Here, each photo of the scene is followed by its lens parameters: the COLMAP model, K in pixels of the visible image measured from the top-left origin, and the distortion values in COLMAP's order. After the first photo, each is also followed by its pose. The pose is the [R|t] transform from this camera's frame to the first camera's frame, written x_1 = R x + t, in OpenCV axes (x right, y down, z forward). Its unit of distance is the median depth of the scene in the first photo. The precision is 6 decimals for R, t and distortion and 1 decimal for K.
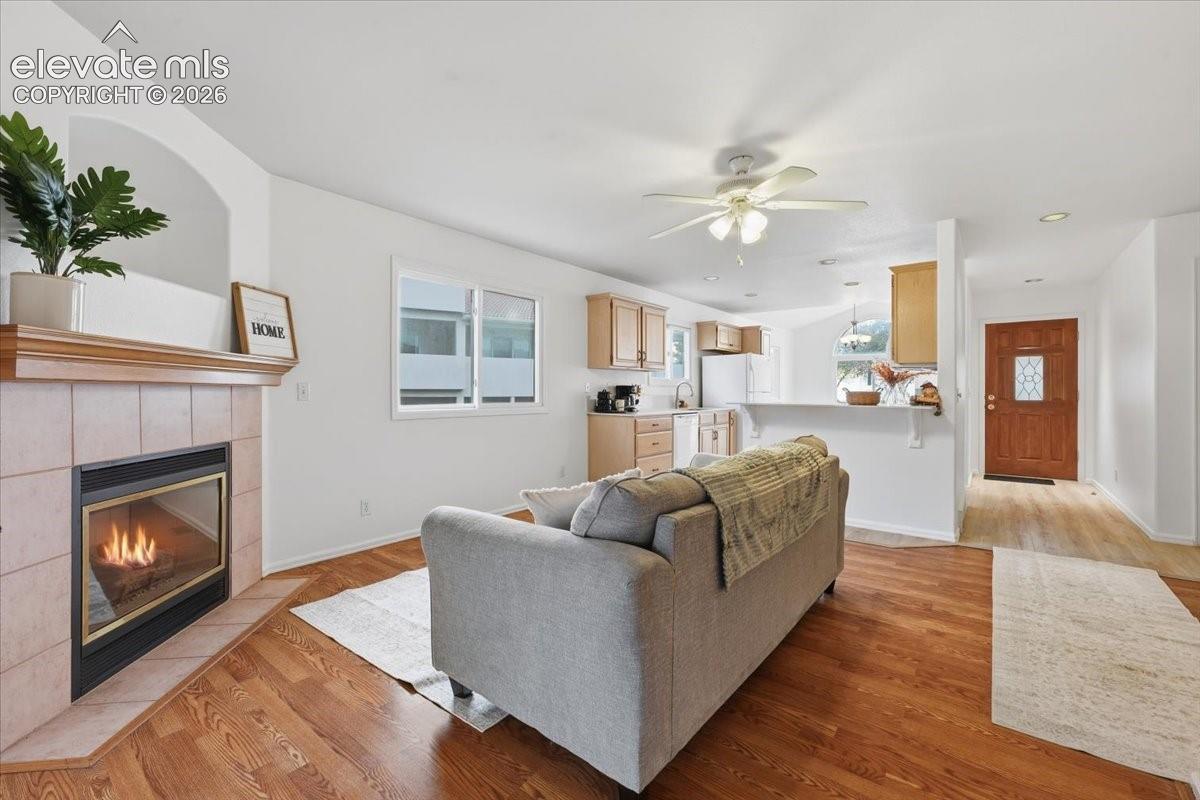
lens RADIAL K [[499.2, 0, 603.6], [0, 499.2, 387.3], [0, 0, 1]] dist [-0.001086, -0.000108]
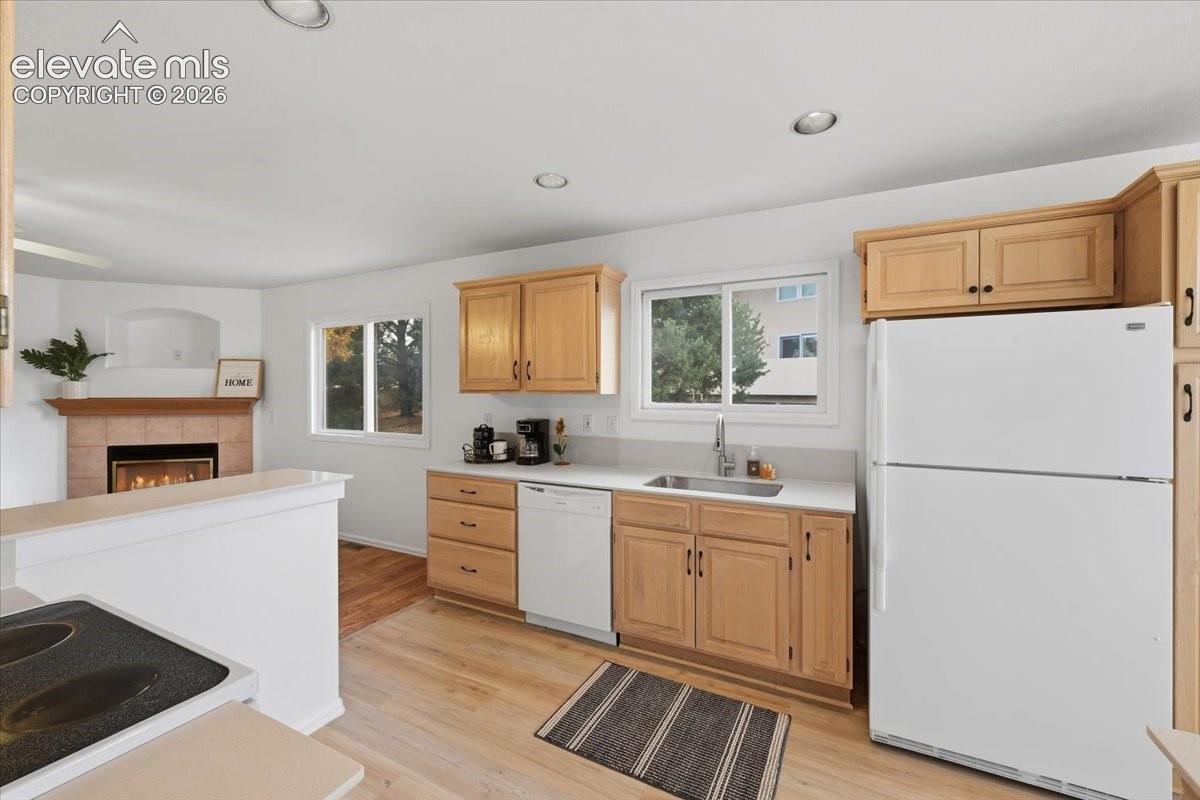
lens RADIAL K [[493.0, 0, 604.0], [0, 493.0, 390.3], [0, 0, 1]] dist [-0.000382, 0.000238]
pose [[0.189205, -0.000716, -0.981937, 0.702349], [0.008083, 0.999967, 0.000828, -0.042093], [0.981904, -0.008094, 0.189204, 1.058913]]
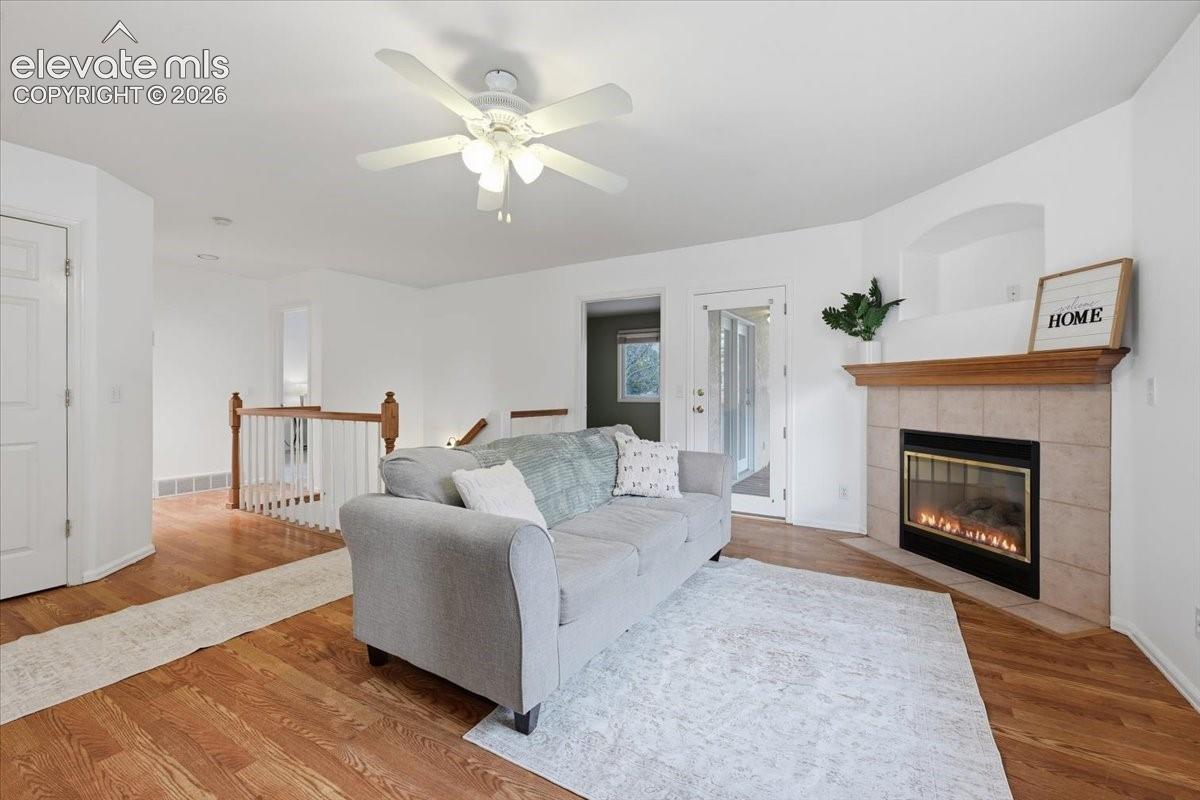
lens RADIAL K [[493.0, 0, 604.0], [0, 493.0, 390.3], [0, 0, 1]] dist [-0.000382, 0.000238]
pose [[-0.993022, -0.002518, -0.117903, 0.112046], [-0.001747, 0.999976, -0.006646, 0.007581], [0.117917, -0.006394, -0.993003, 0.941443]]
